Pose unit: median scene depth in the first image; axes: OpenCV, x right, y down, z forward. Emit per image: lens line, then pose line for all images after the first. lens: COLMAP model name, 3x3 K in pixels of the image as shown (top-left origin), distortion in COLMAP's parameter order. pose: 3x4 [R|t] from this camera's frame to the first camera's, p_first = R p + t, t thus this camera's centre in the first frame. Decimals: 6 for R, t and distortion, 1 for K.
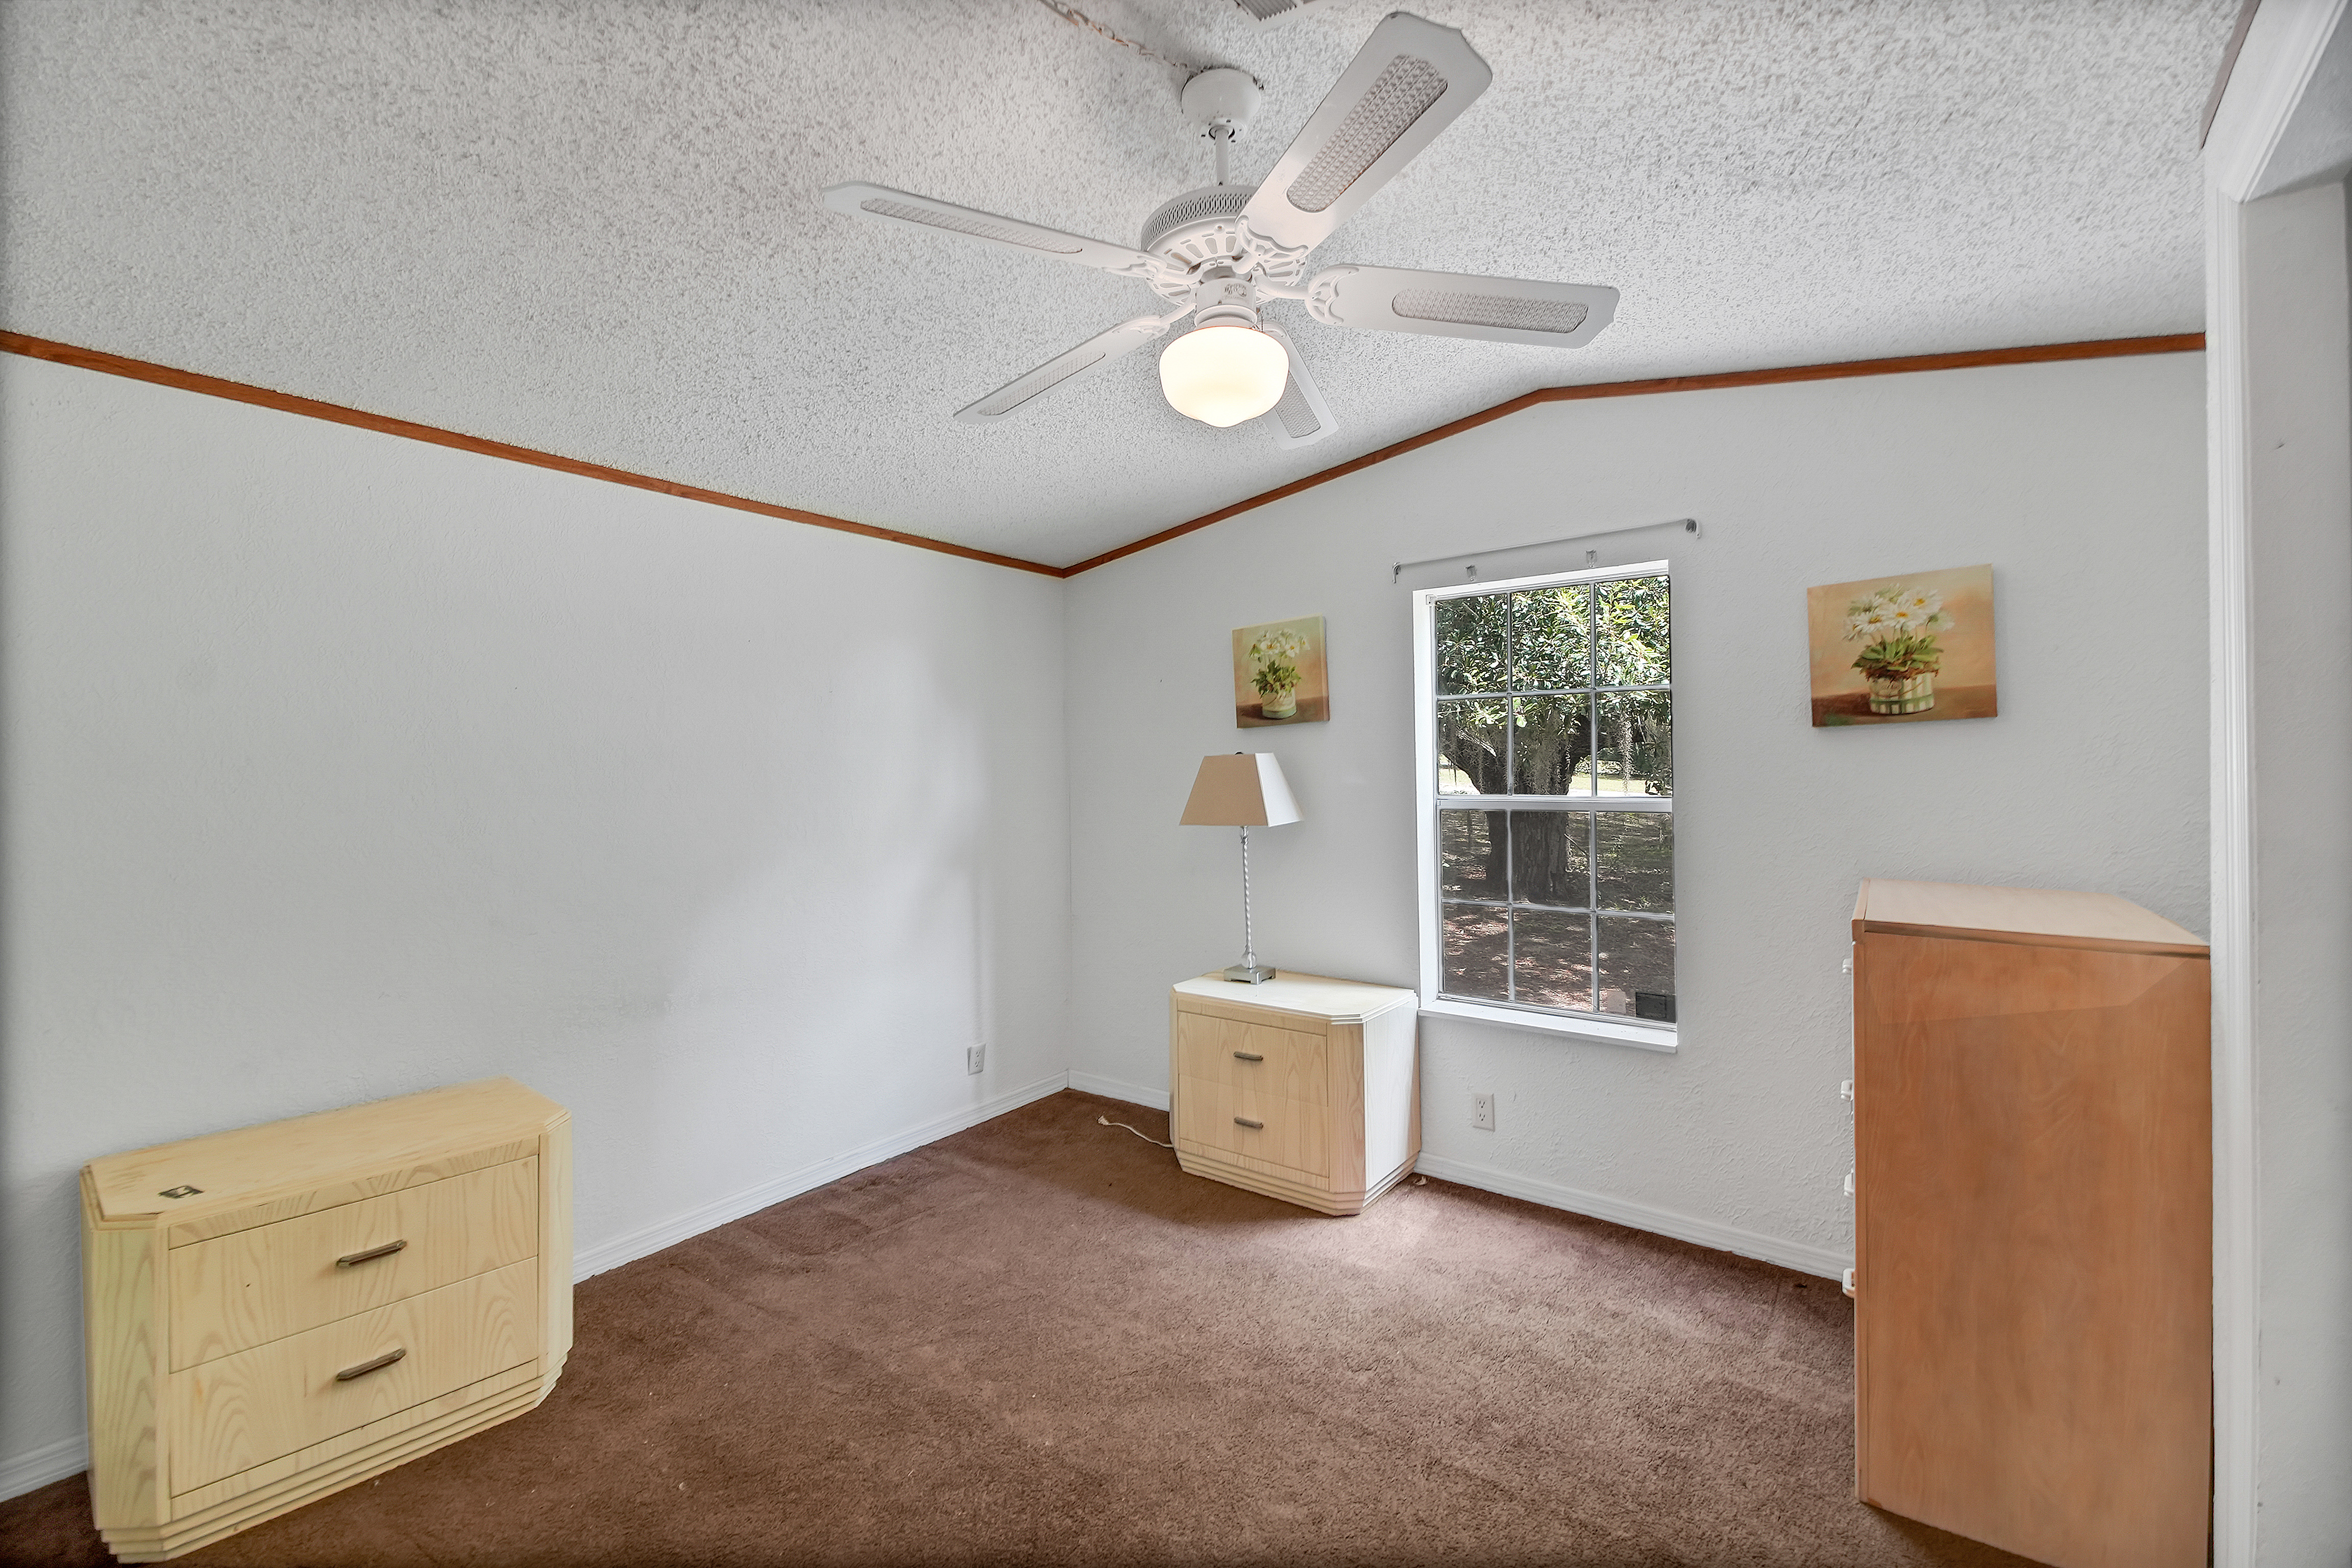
lens RADIAL K [[995.6, 0, 1173.9], [0, 995.6, 759.7], [0, 0, 1]] dist [0.050705, -0.024637]
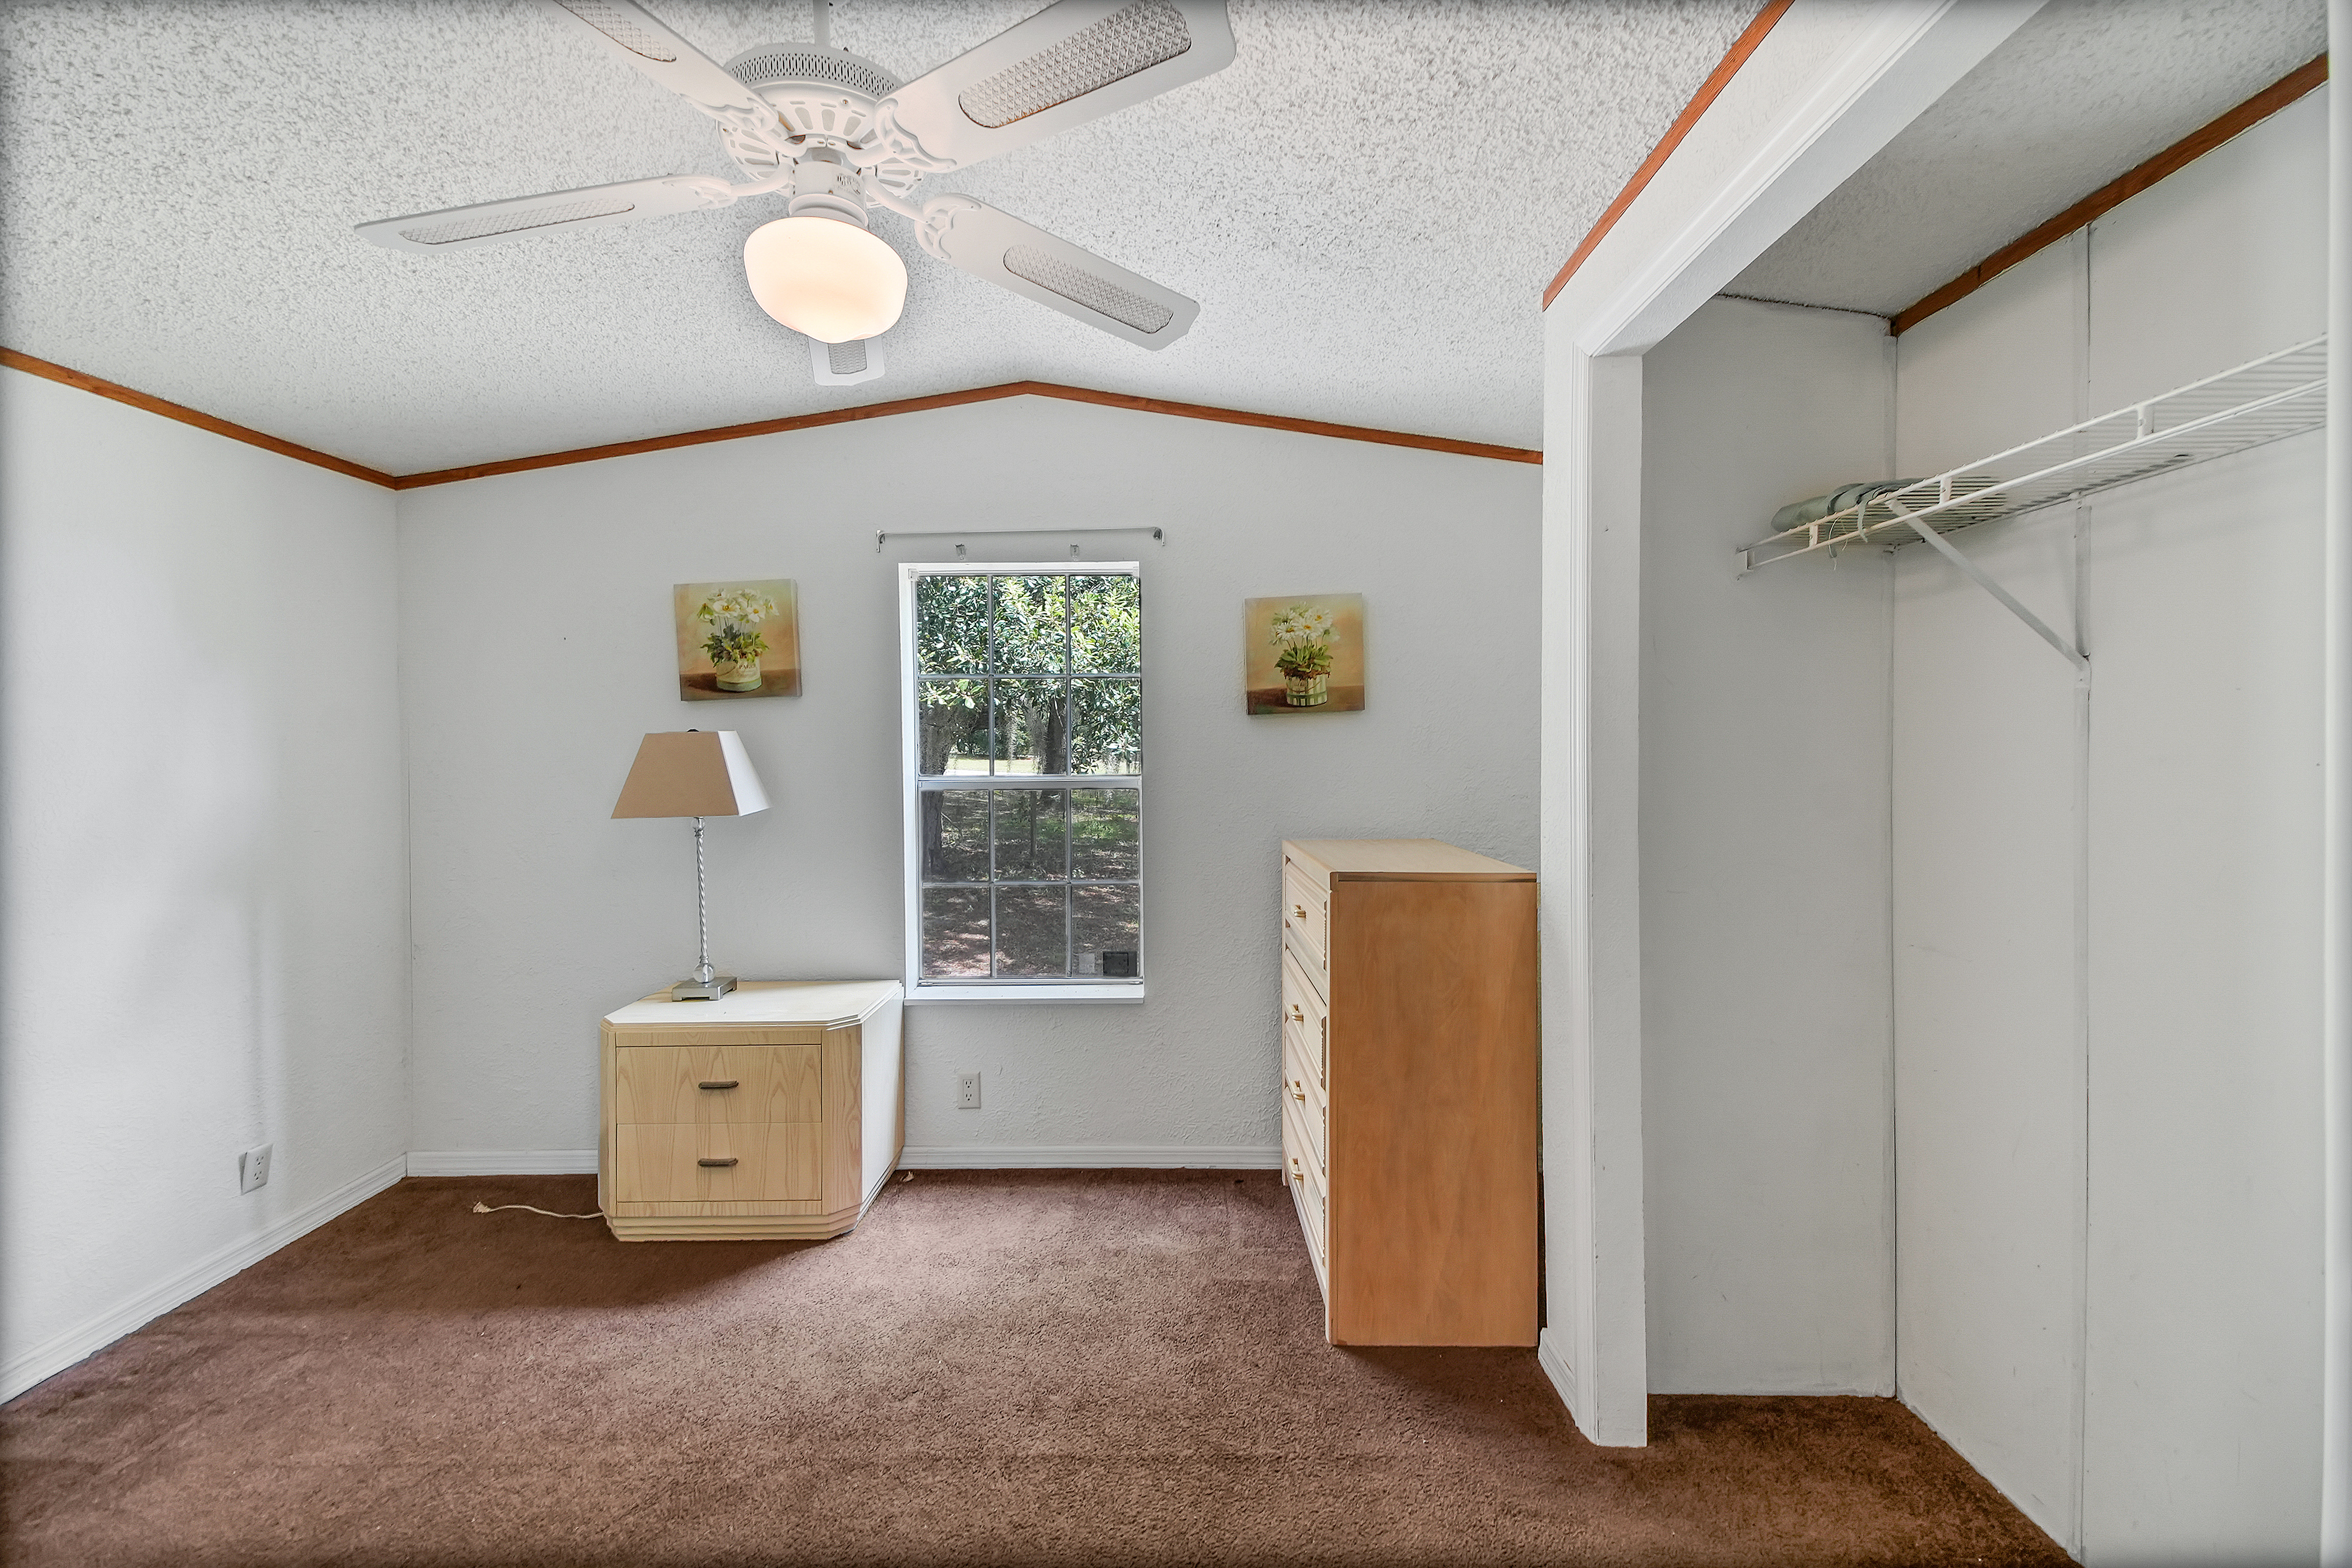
lens RADIAL K [[995.5, 0, 1146.8], [0, 995.5, 752.3], [0, 0, 1]] dist [0.050603, -0.024233]
pose [[0.813610, -0.000722, 0.581410, -0.137635], [-0.006525, 0.999925, 0.010373, 0.000459], [-0.581374, -0.012233, 0.813544, 0.093962]]
